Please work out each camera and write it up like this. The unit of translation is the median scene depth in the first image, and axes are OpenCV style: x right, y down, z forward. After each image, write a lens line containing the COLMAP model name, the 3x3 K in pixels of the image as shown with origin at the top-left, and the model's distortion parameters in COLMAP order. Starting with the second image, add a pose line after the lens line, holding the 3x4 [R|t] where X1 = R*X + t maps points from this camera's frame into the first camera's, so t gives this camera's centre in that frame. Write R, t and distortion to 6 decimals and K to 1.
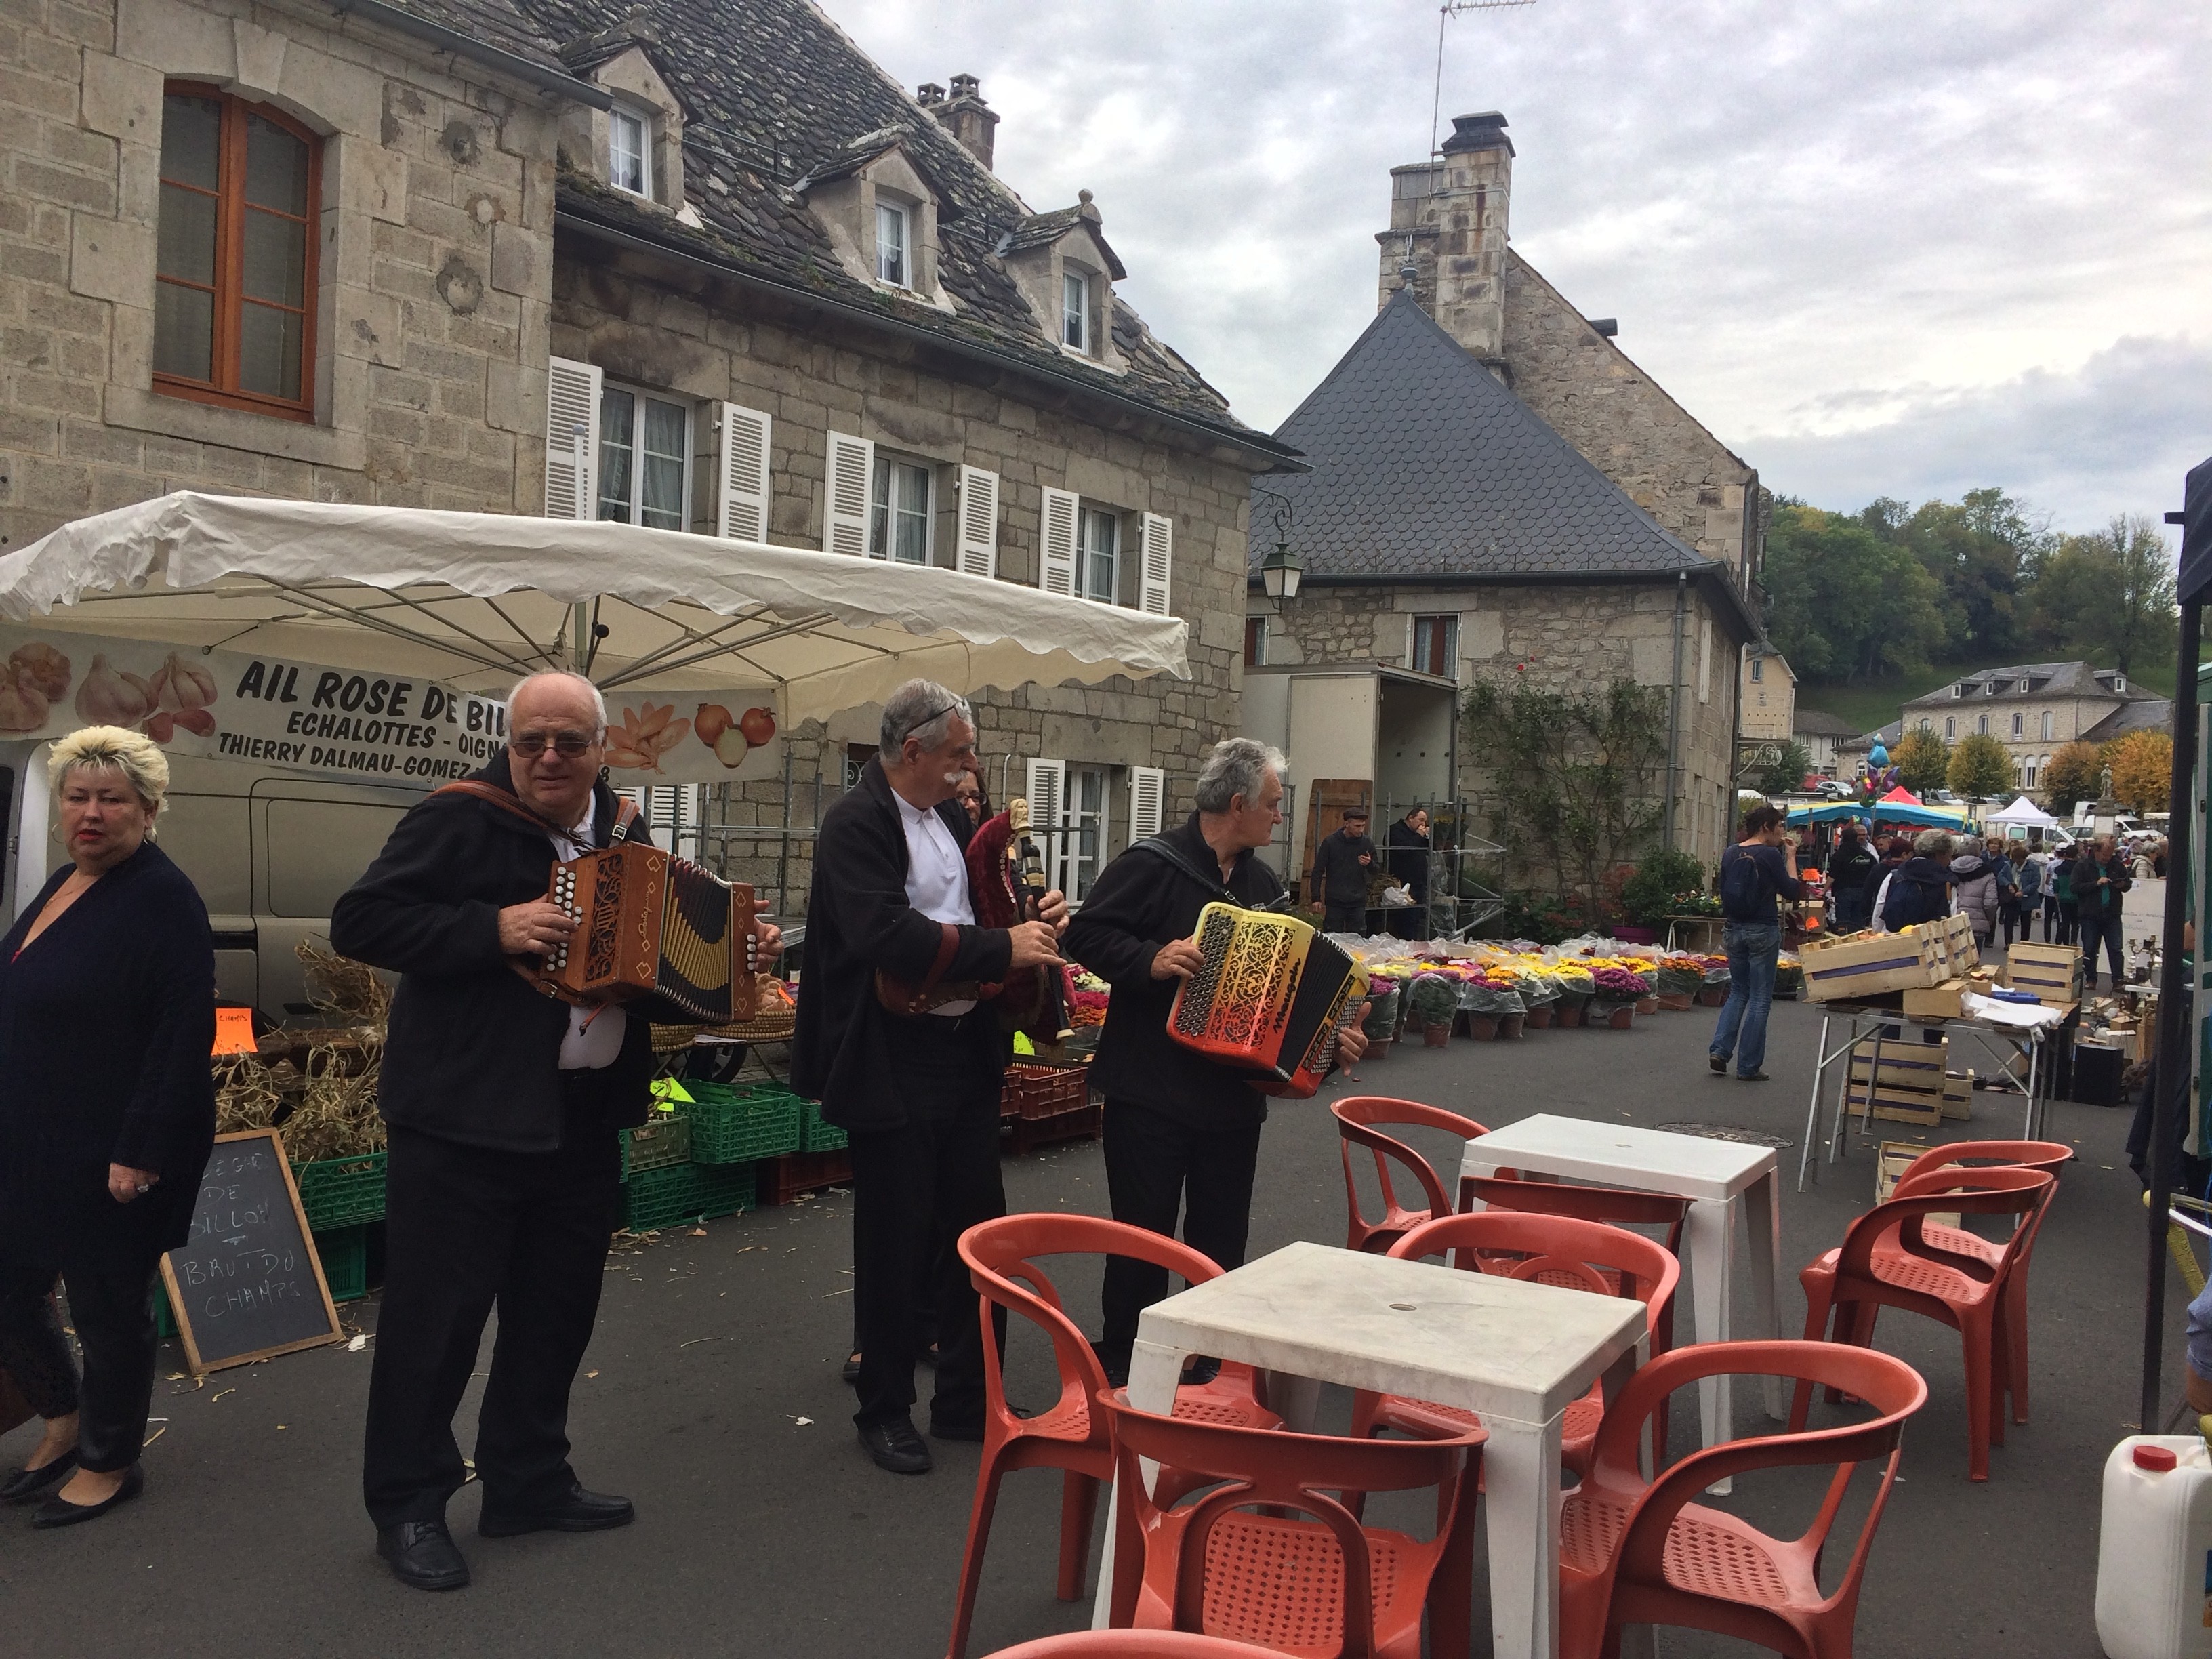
lens RADIAL K [[1878.0, 0, 1106.1], [0, 1878.0, 815.4], [0, 0, 1]] dist [0.091962, -0.129548]
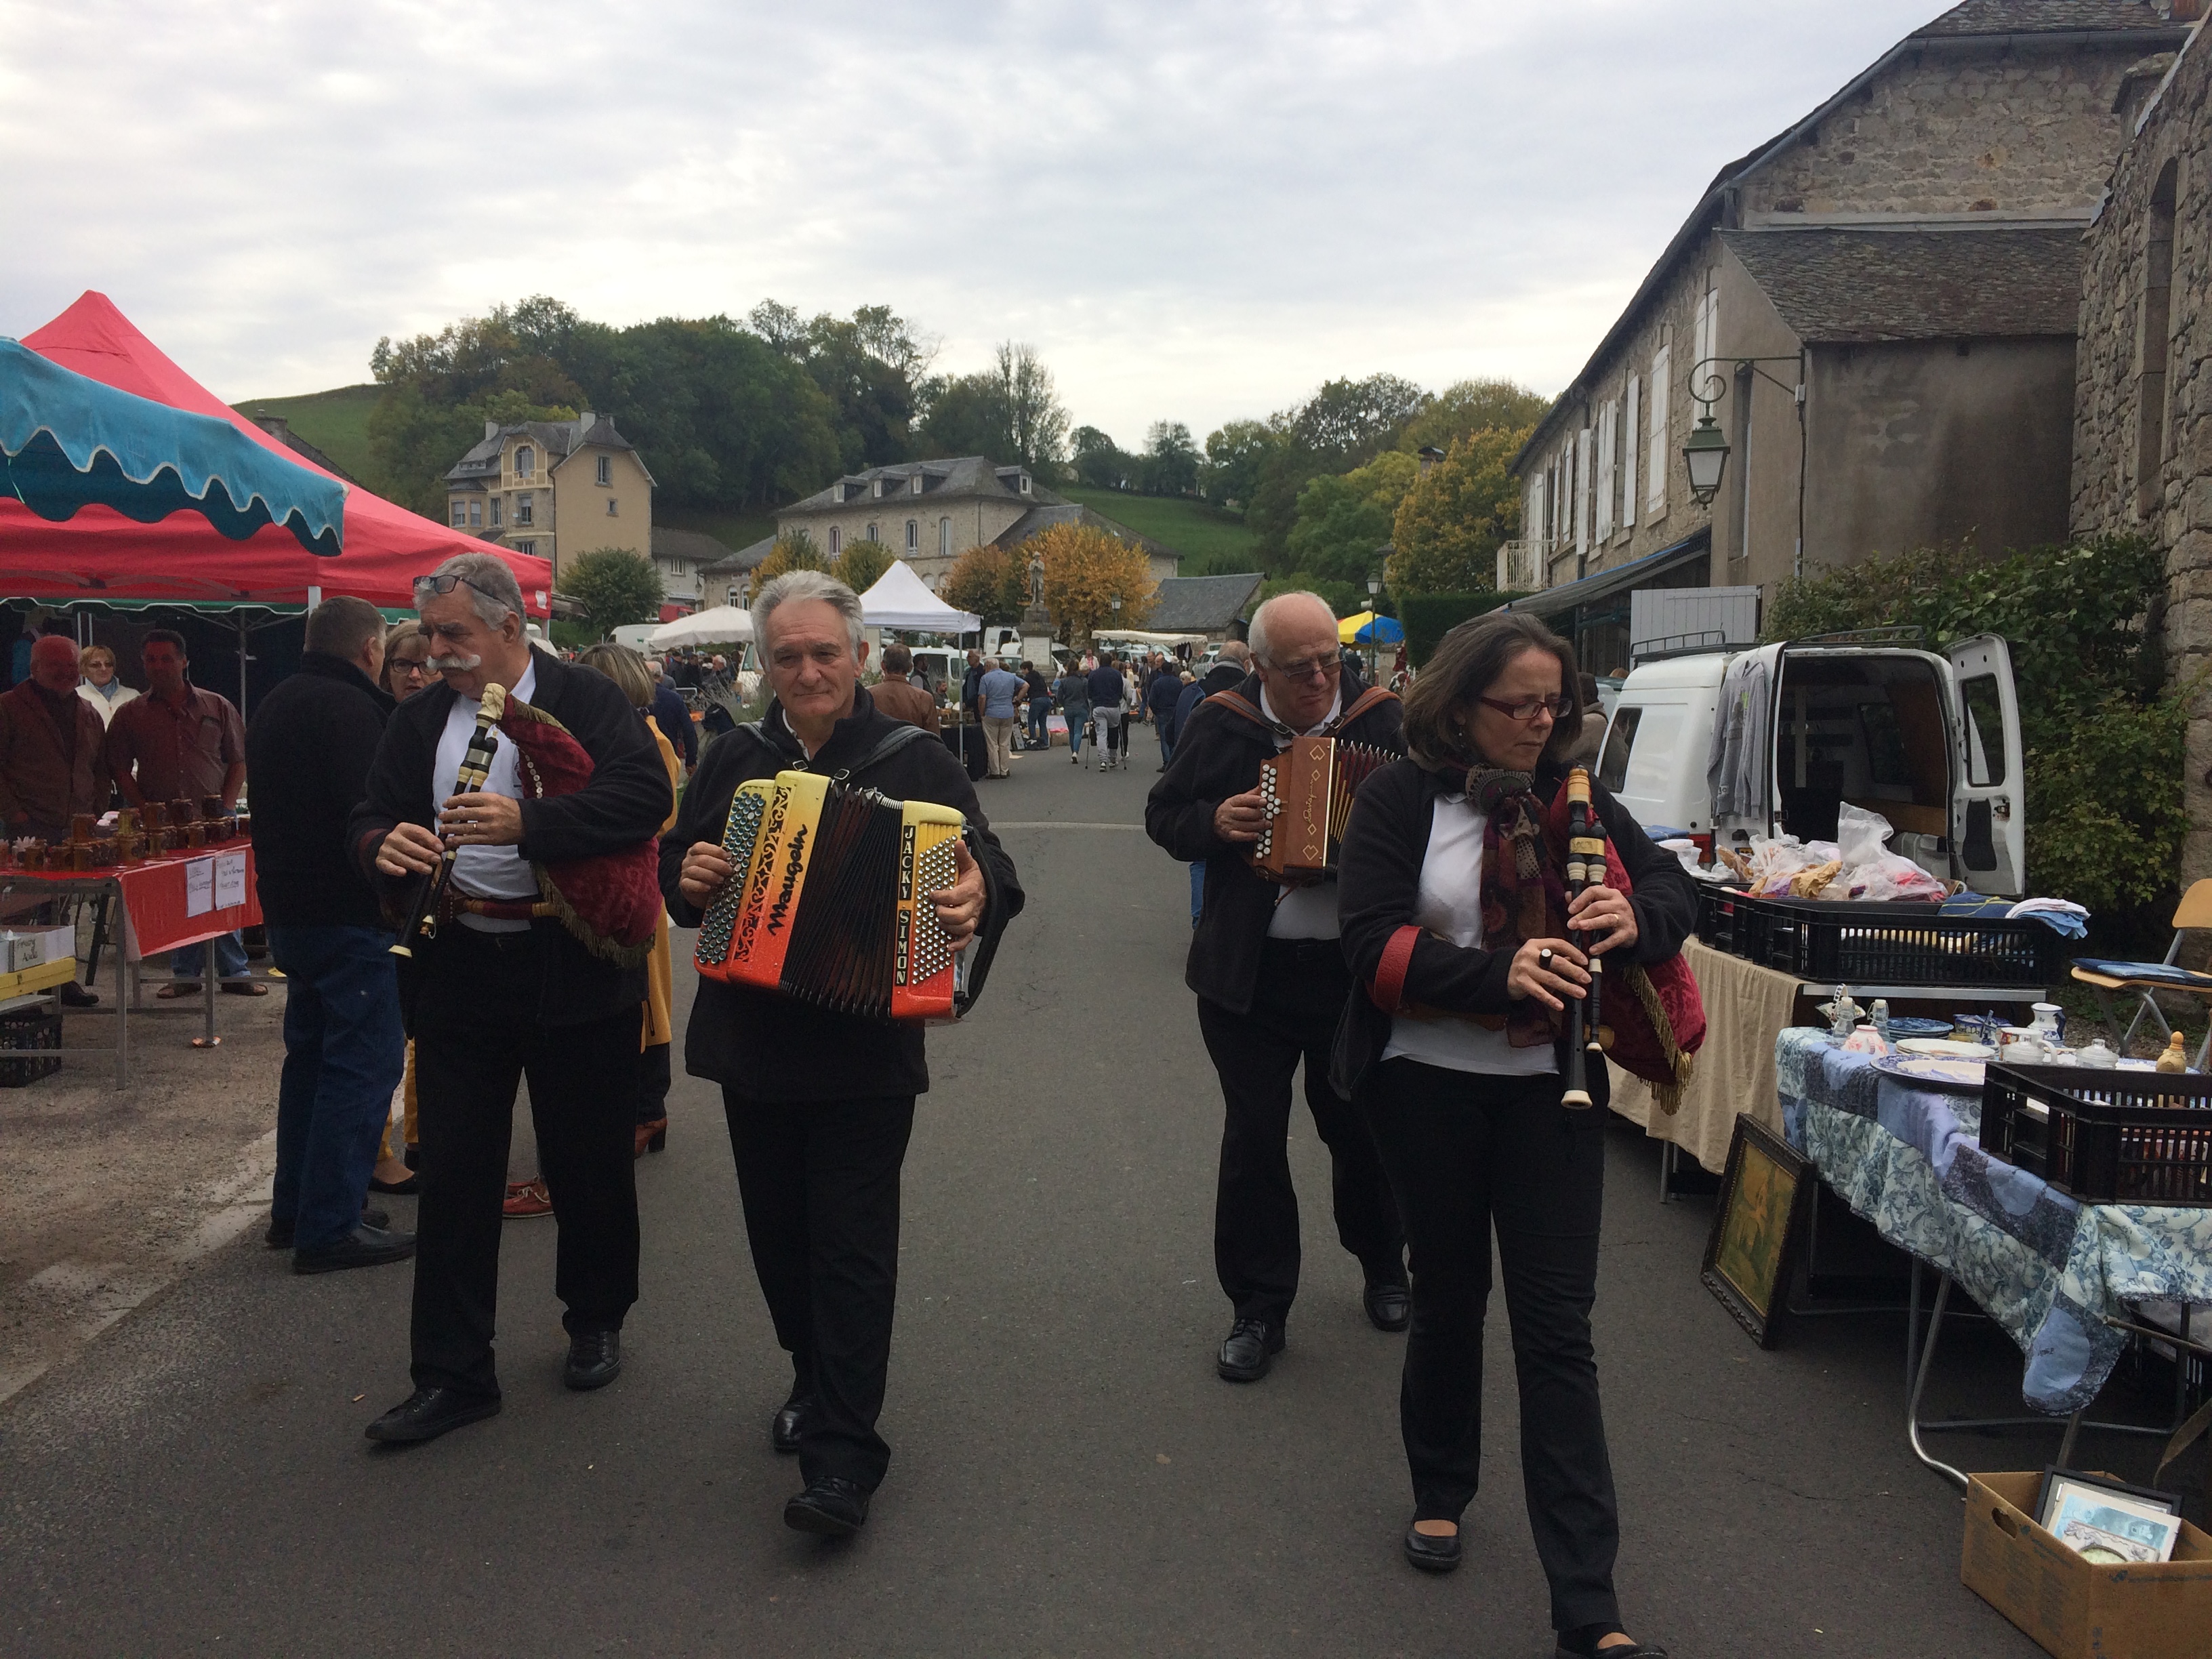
lens RADIAL K [[1890.6, 0, 1181.5], [0, 1890.6, 830.2], [0, 0, 1]] dist [0.005688, -0.000941]
pose [[0.835204, -0.067664, 0.545761, 0.884507], [0.021865, 0.995703, 0.089988, 0.033729], [-0.549505, -0.063226, 0.833095, 1.811474]]
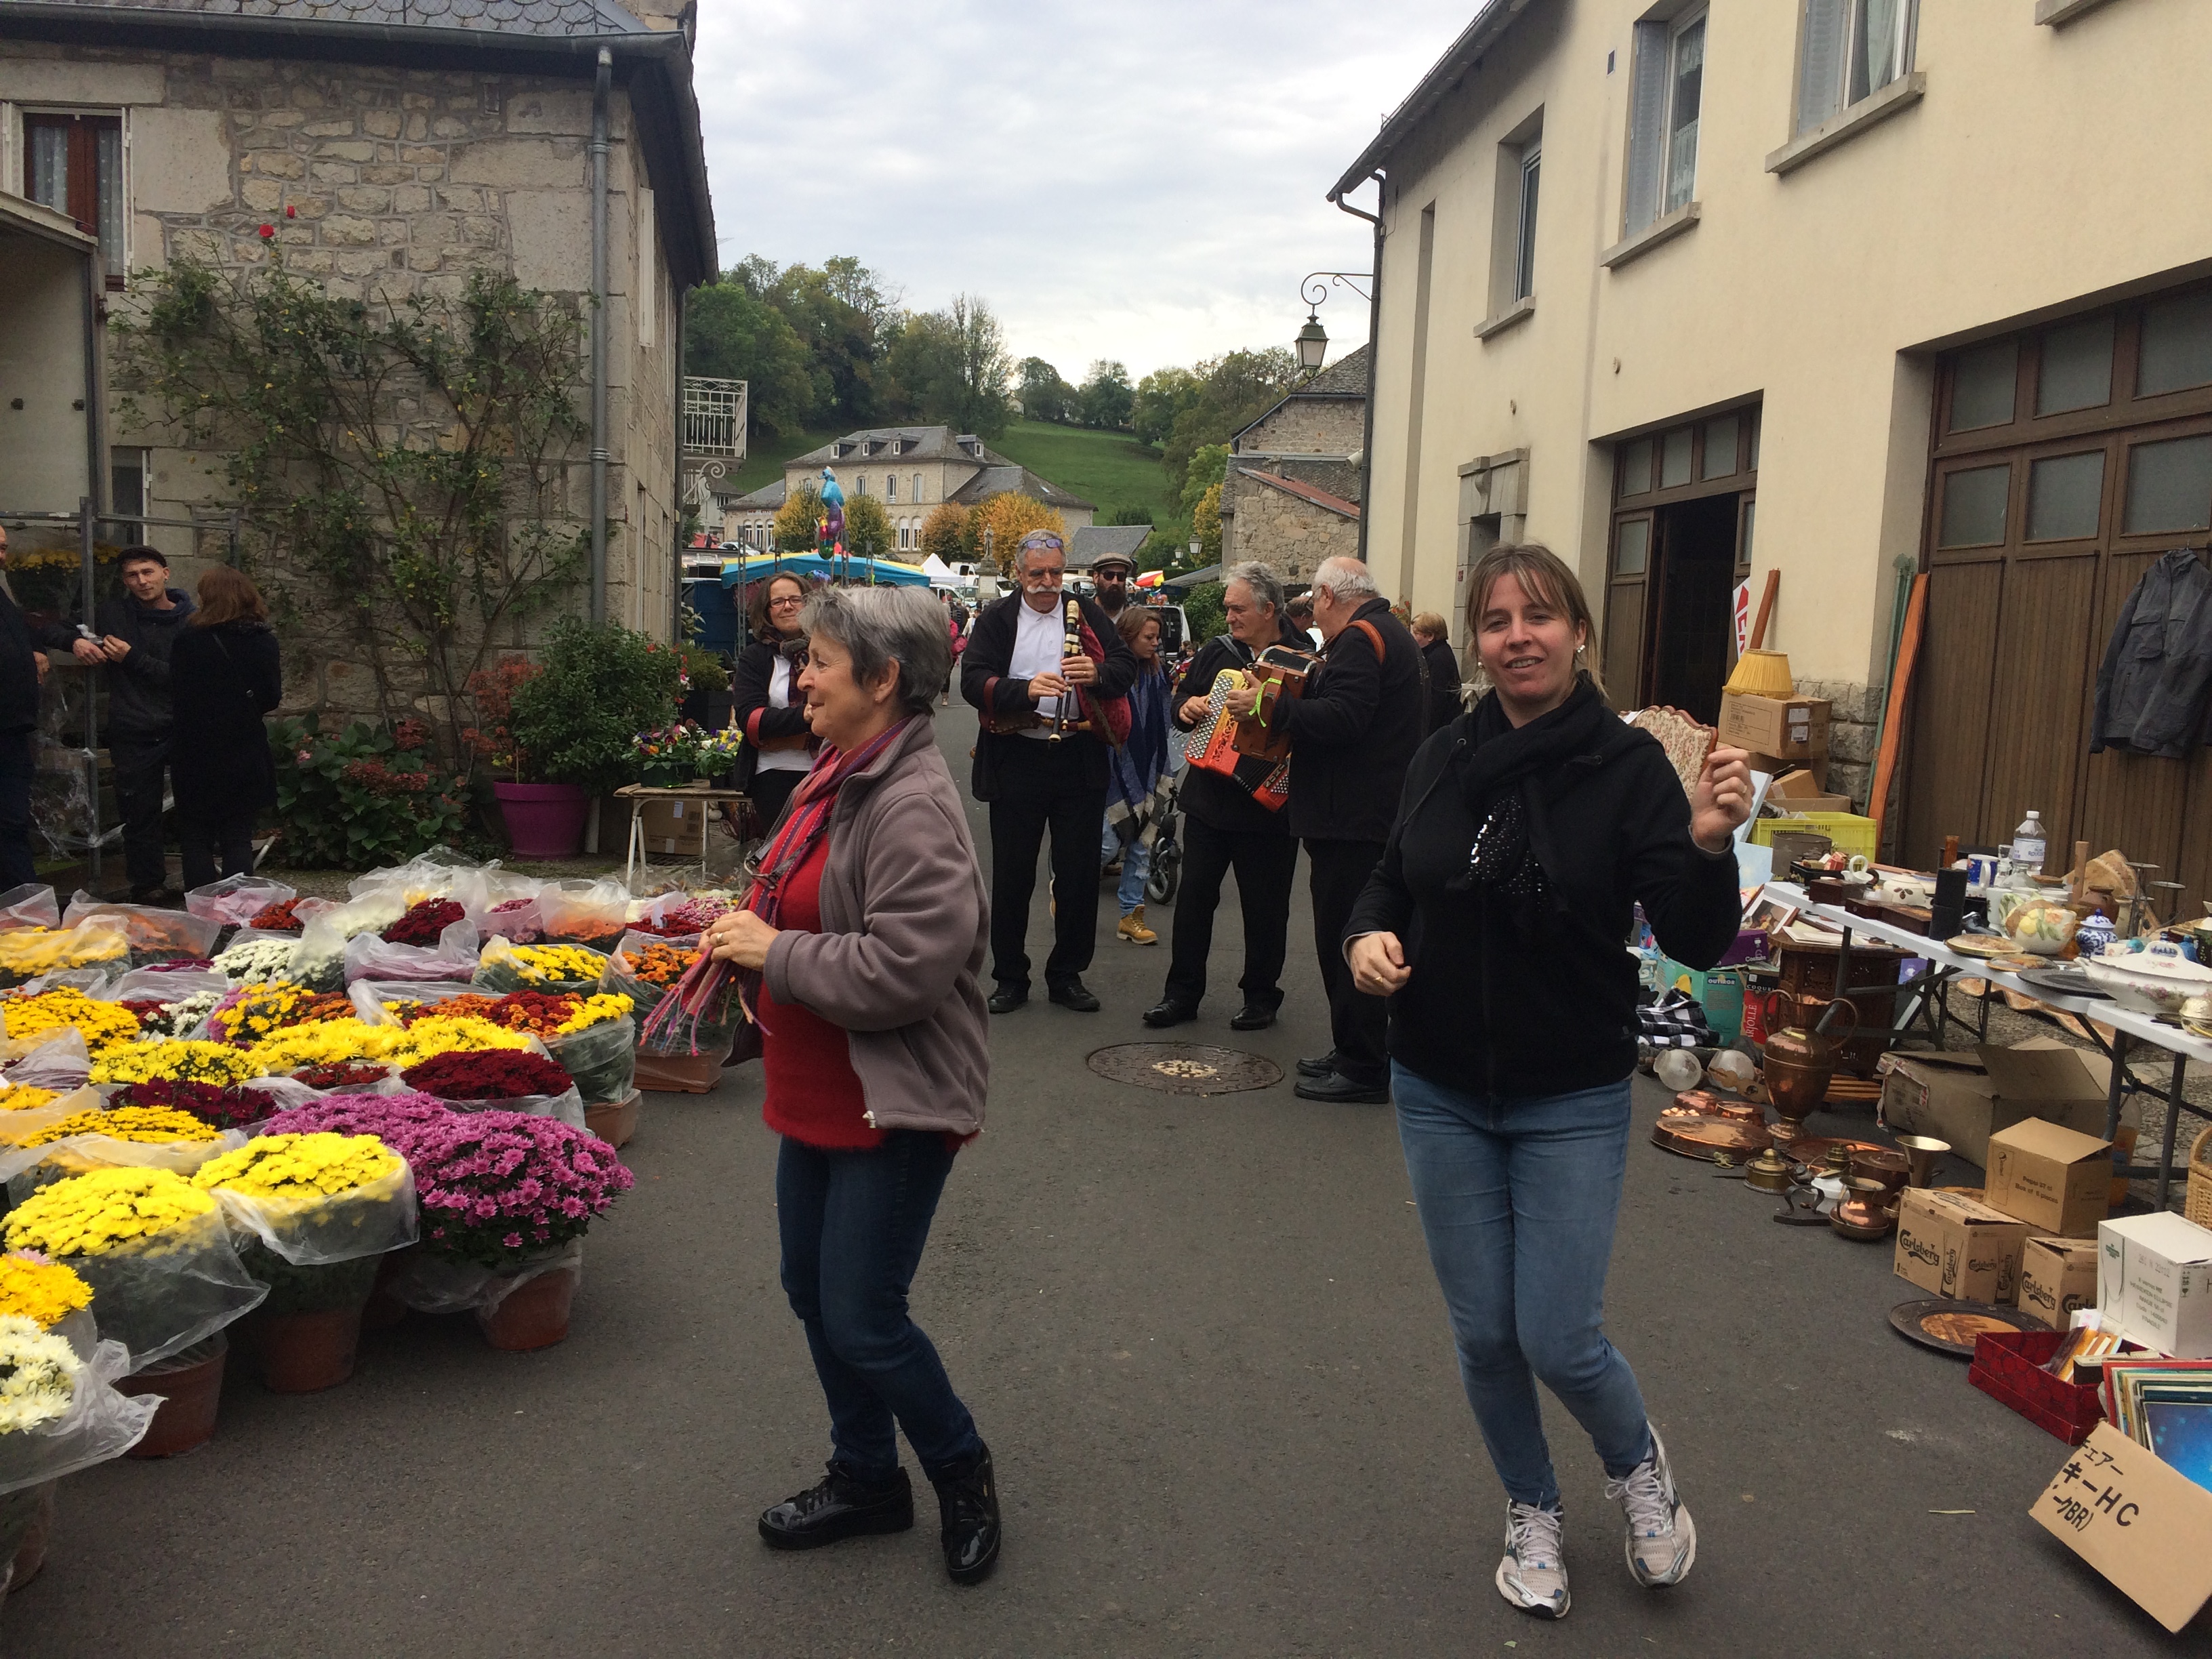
lens RADIAL K [[1878.0, 0, 1106.1], [0, 1878.0, 815.4], [0, 0, 1]] dist [0.091962, -0.129548]
pose [[0.841138, -0.069254, 0.536367, 0.129328], [0.001627, 0.992087, 0.125544, 0.005279], [-0.540817, -0.104727, 0.834595, 0.473423]]
